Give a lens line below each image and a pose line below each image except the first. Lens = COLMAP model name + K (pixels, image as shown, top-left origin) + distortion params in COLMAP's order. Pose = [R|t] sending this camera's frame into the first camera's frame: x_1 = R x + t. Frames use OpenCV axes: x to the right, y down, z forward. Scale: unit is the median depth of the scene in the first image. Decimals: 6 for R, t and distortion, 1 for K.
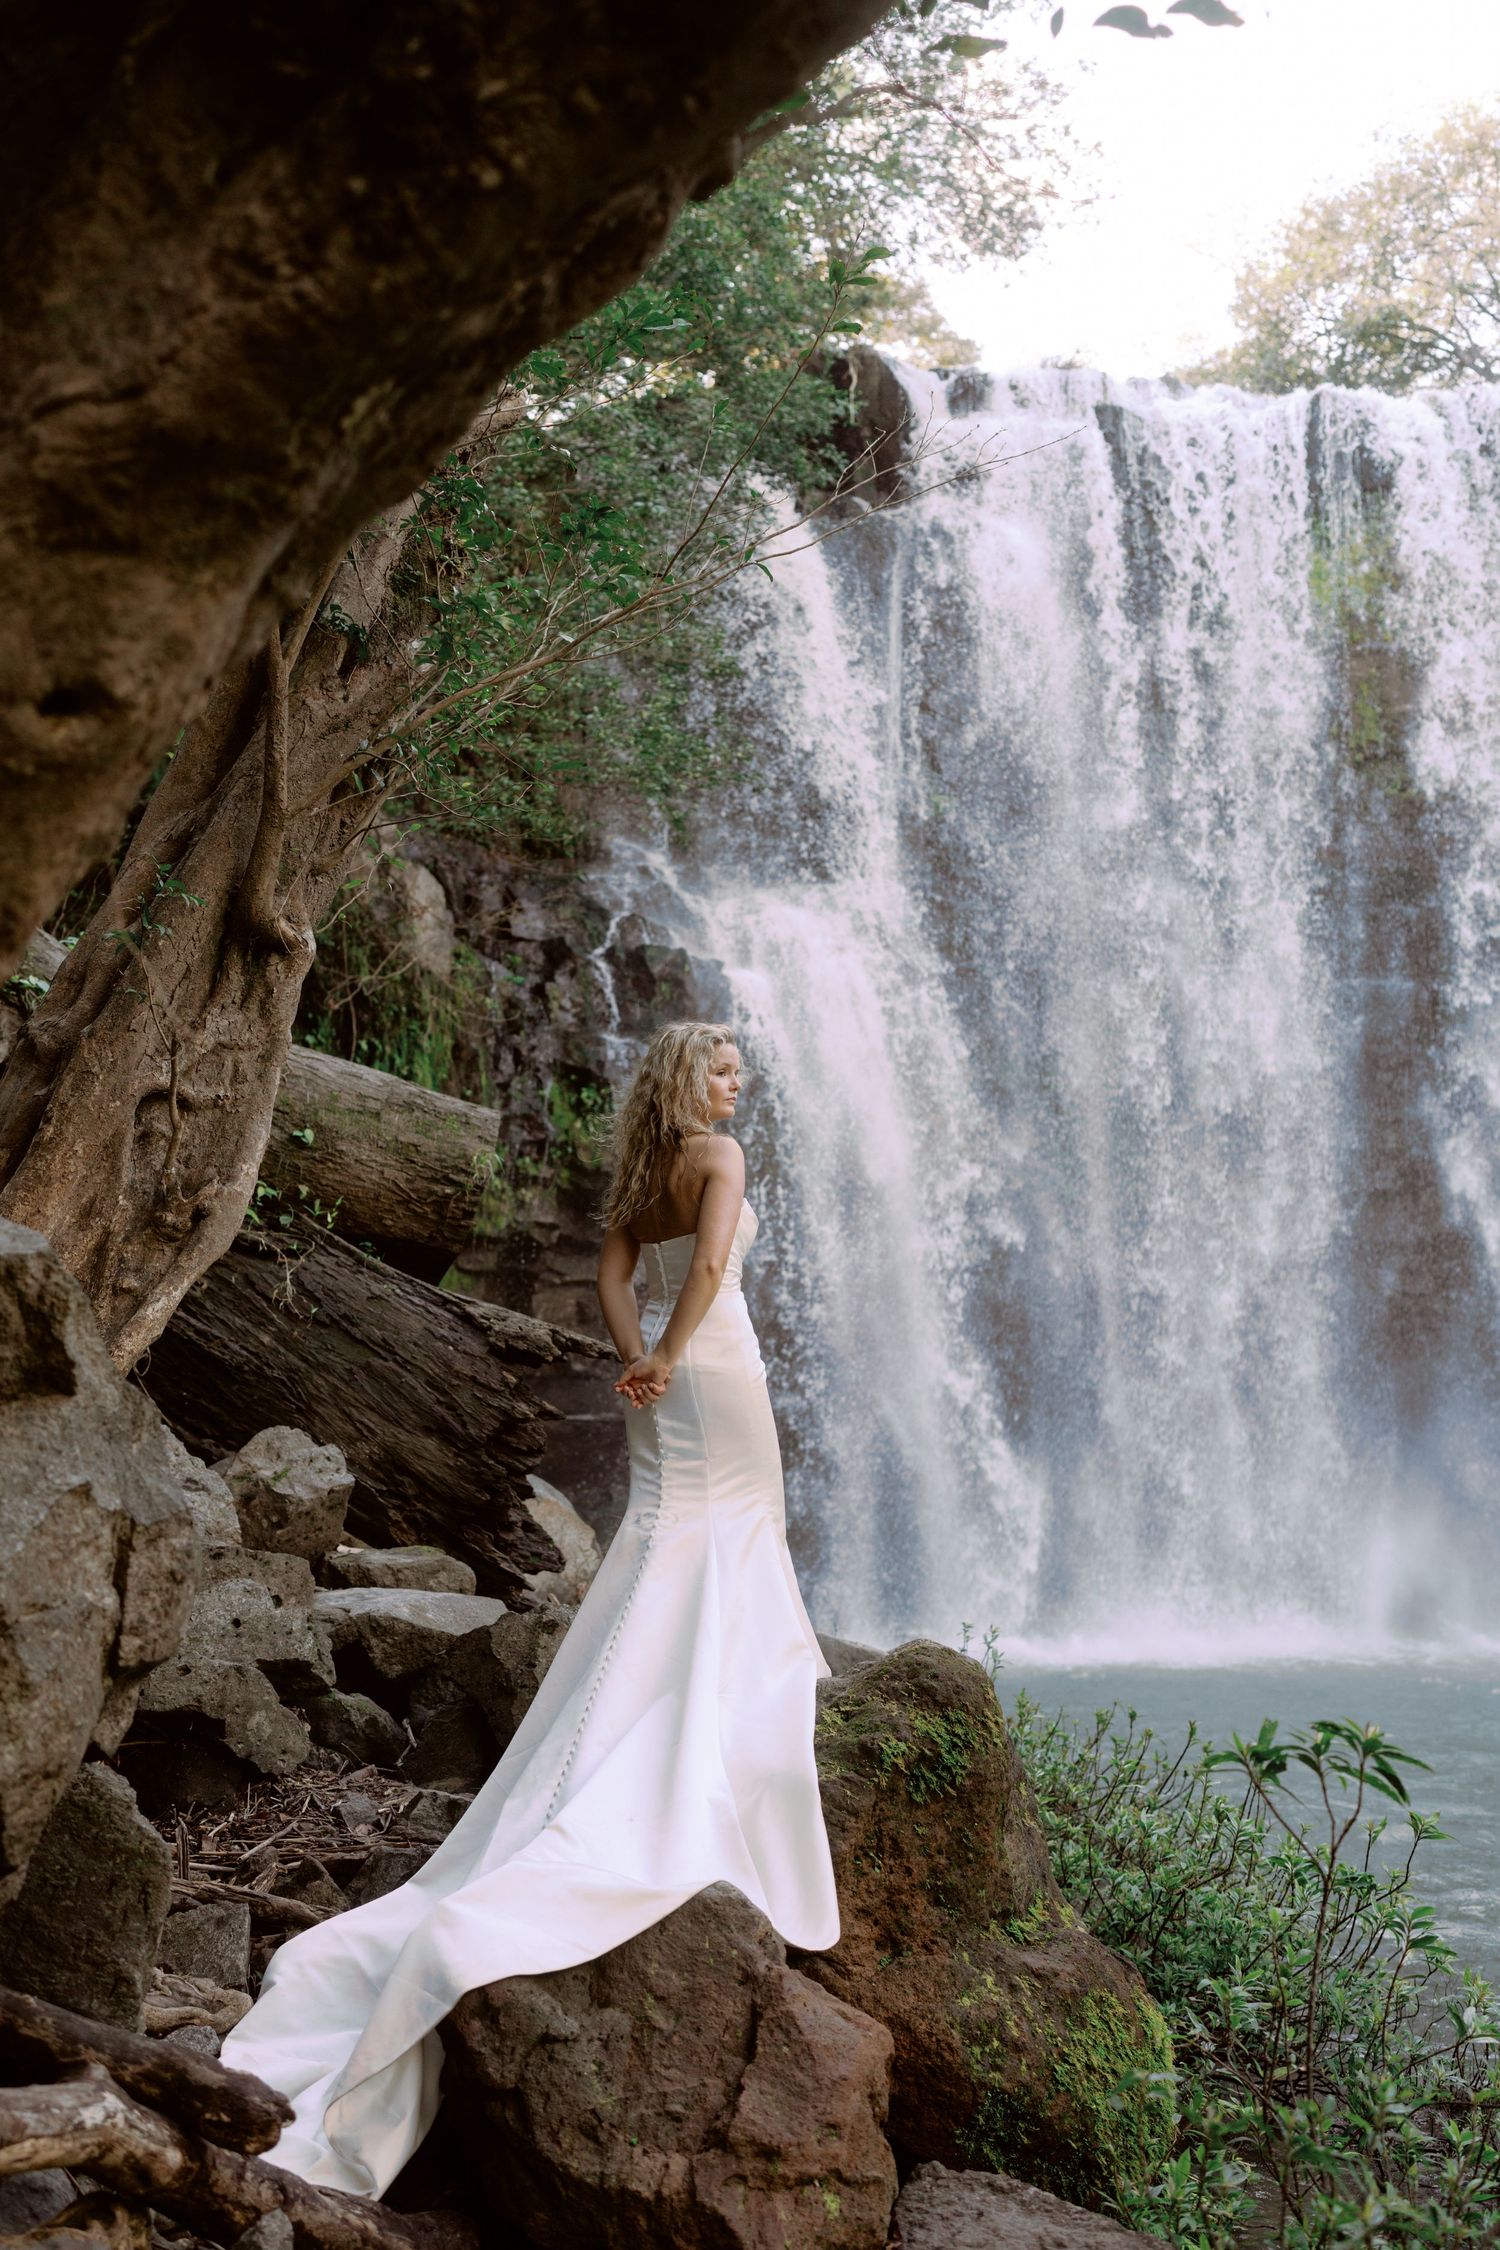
lens RADIAL K [[2162.6, 0, 754.1], [0, 2162.6, 1141.3], [0, 0, 1]] dist [0.006196, 0.008773]
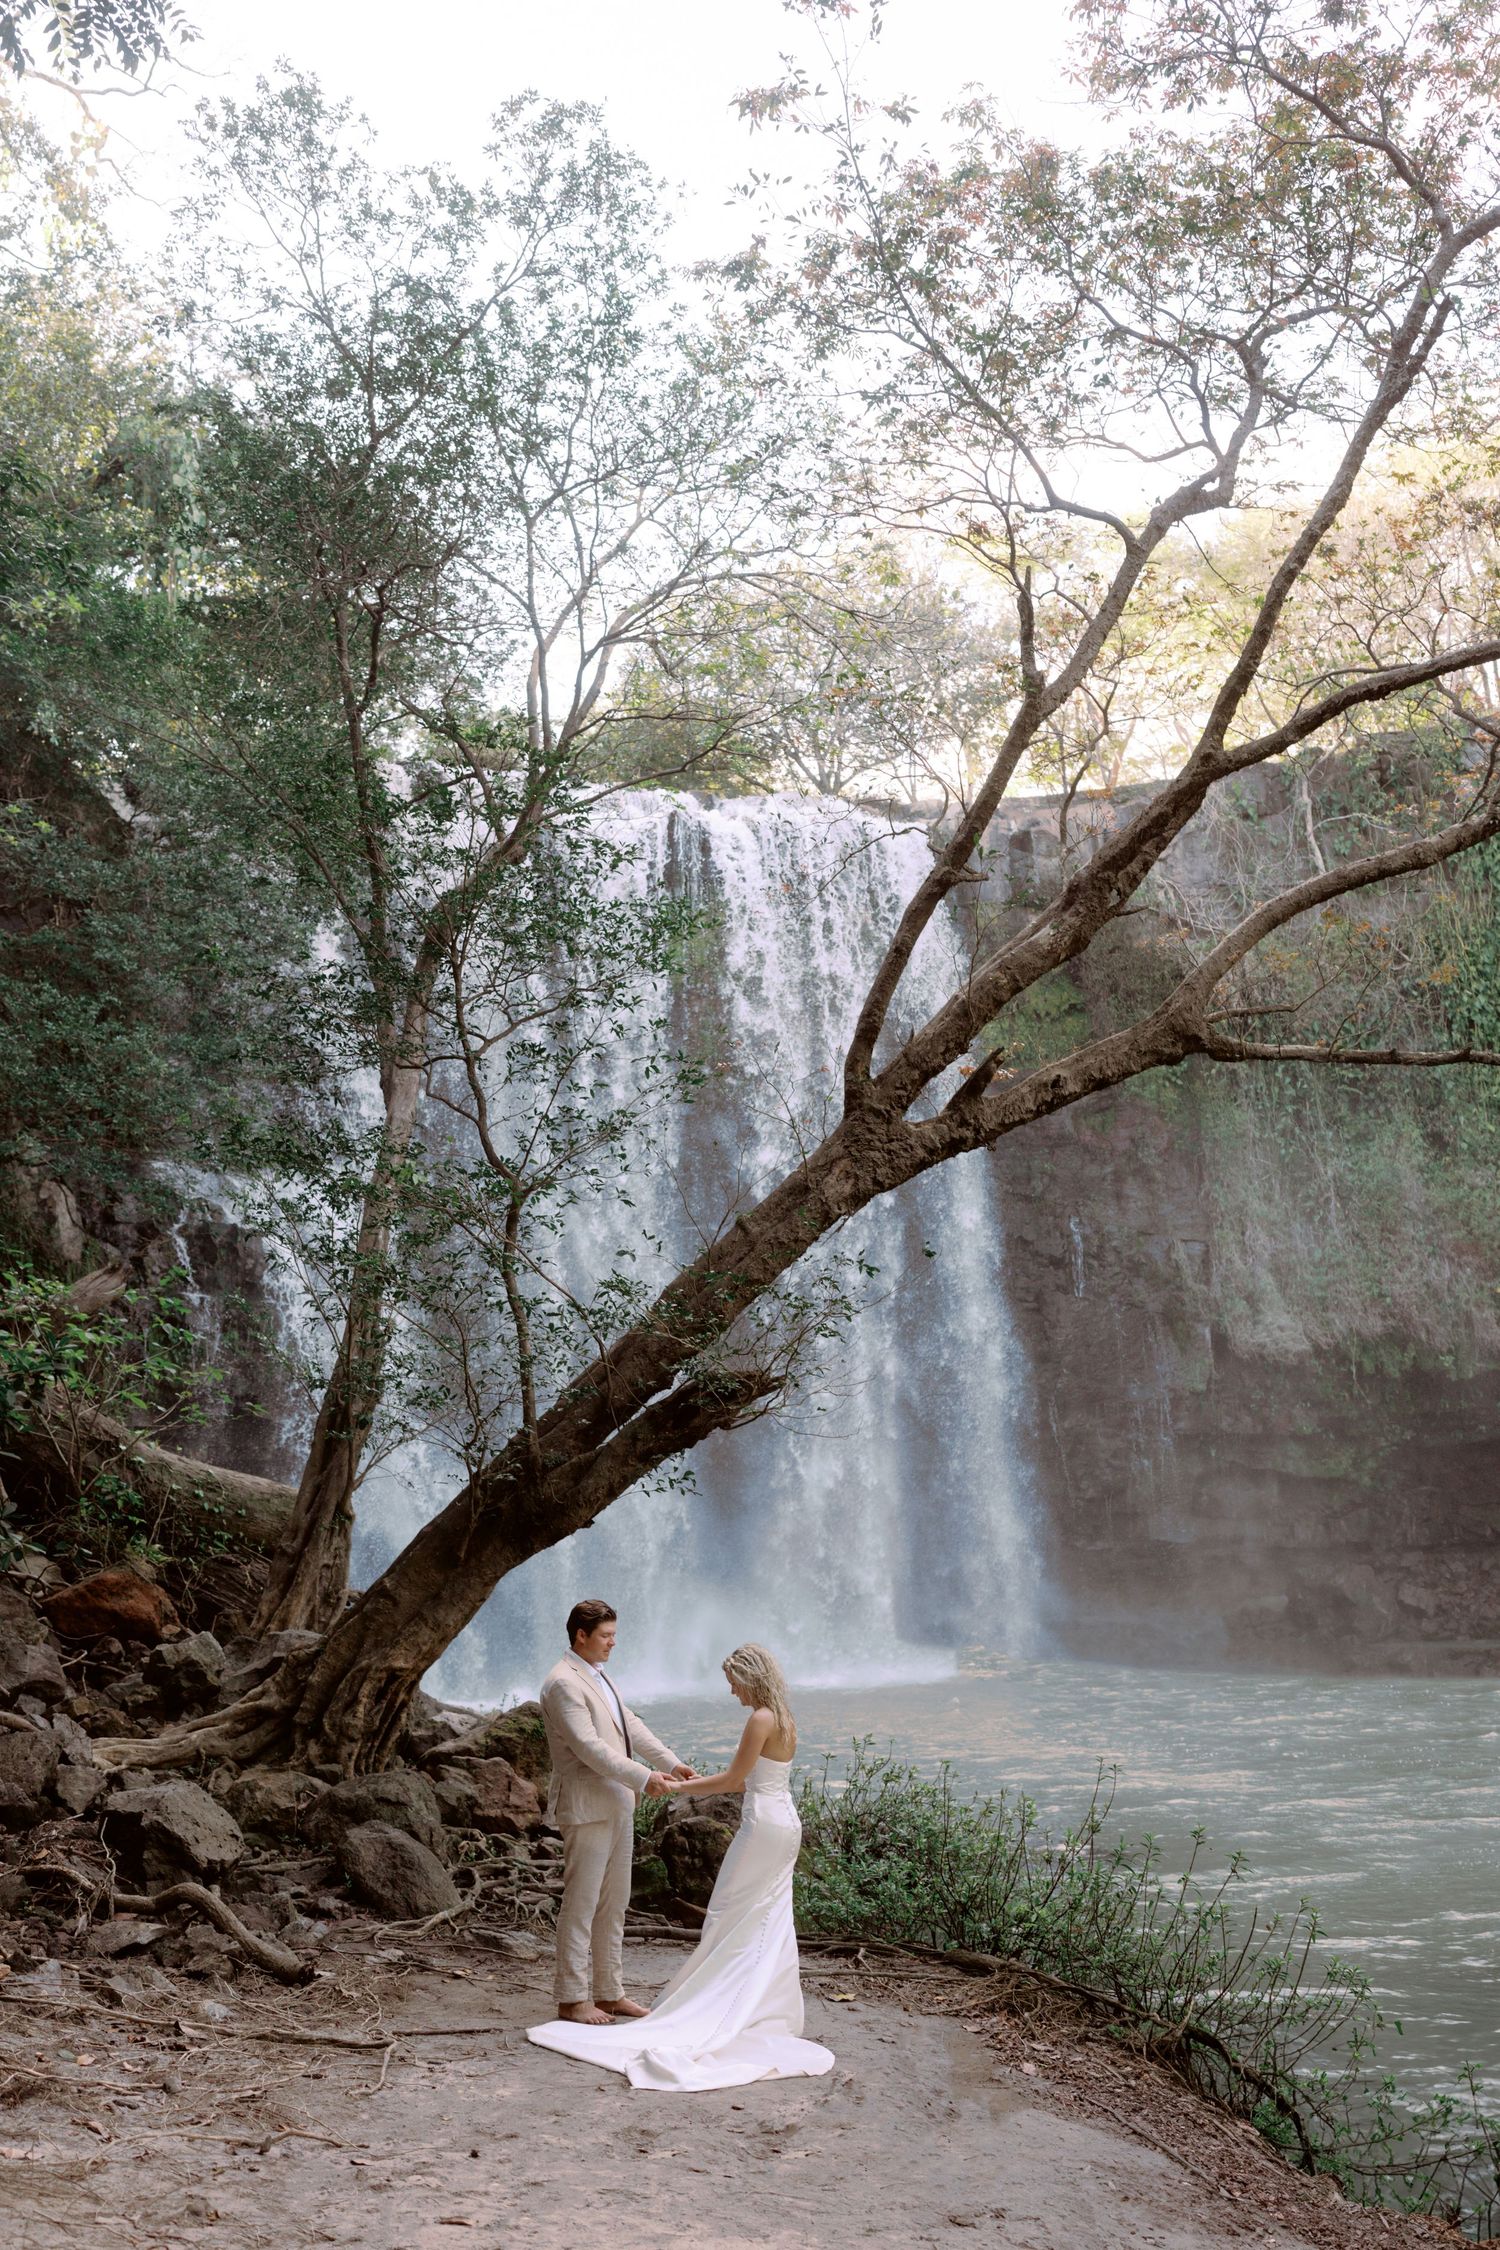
lens RADIAL K [[2154.4, 0, 750.0], [0, 2154.4, 1125.0], [0, 0, 1]] dist [0.004296, 0.004753]
pose [[0.961900, 0.005435, 0.273347, -0.652622], [0.003724, 0.999449, -0.032975, -0.722849], [-0.273375, 0.032736, 0.961350, -3.069407]]
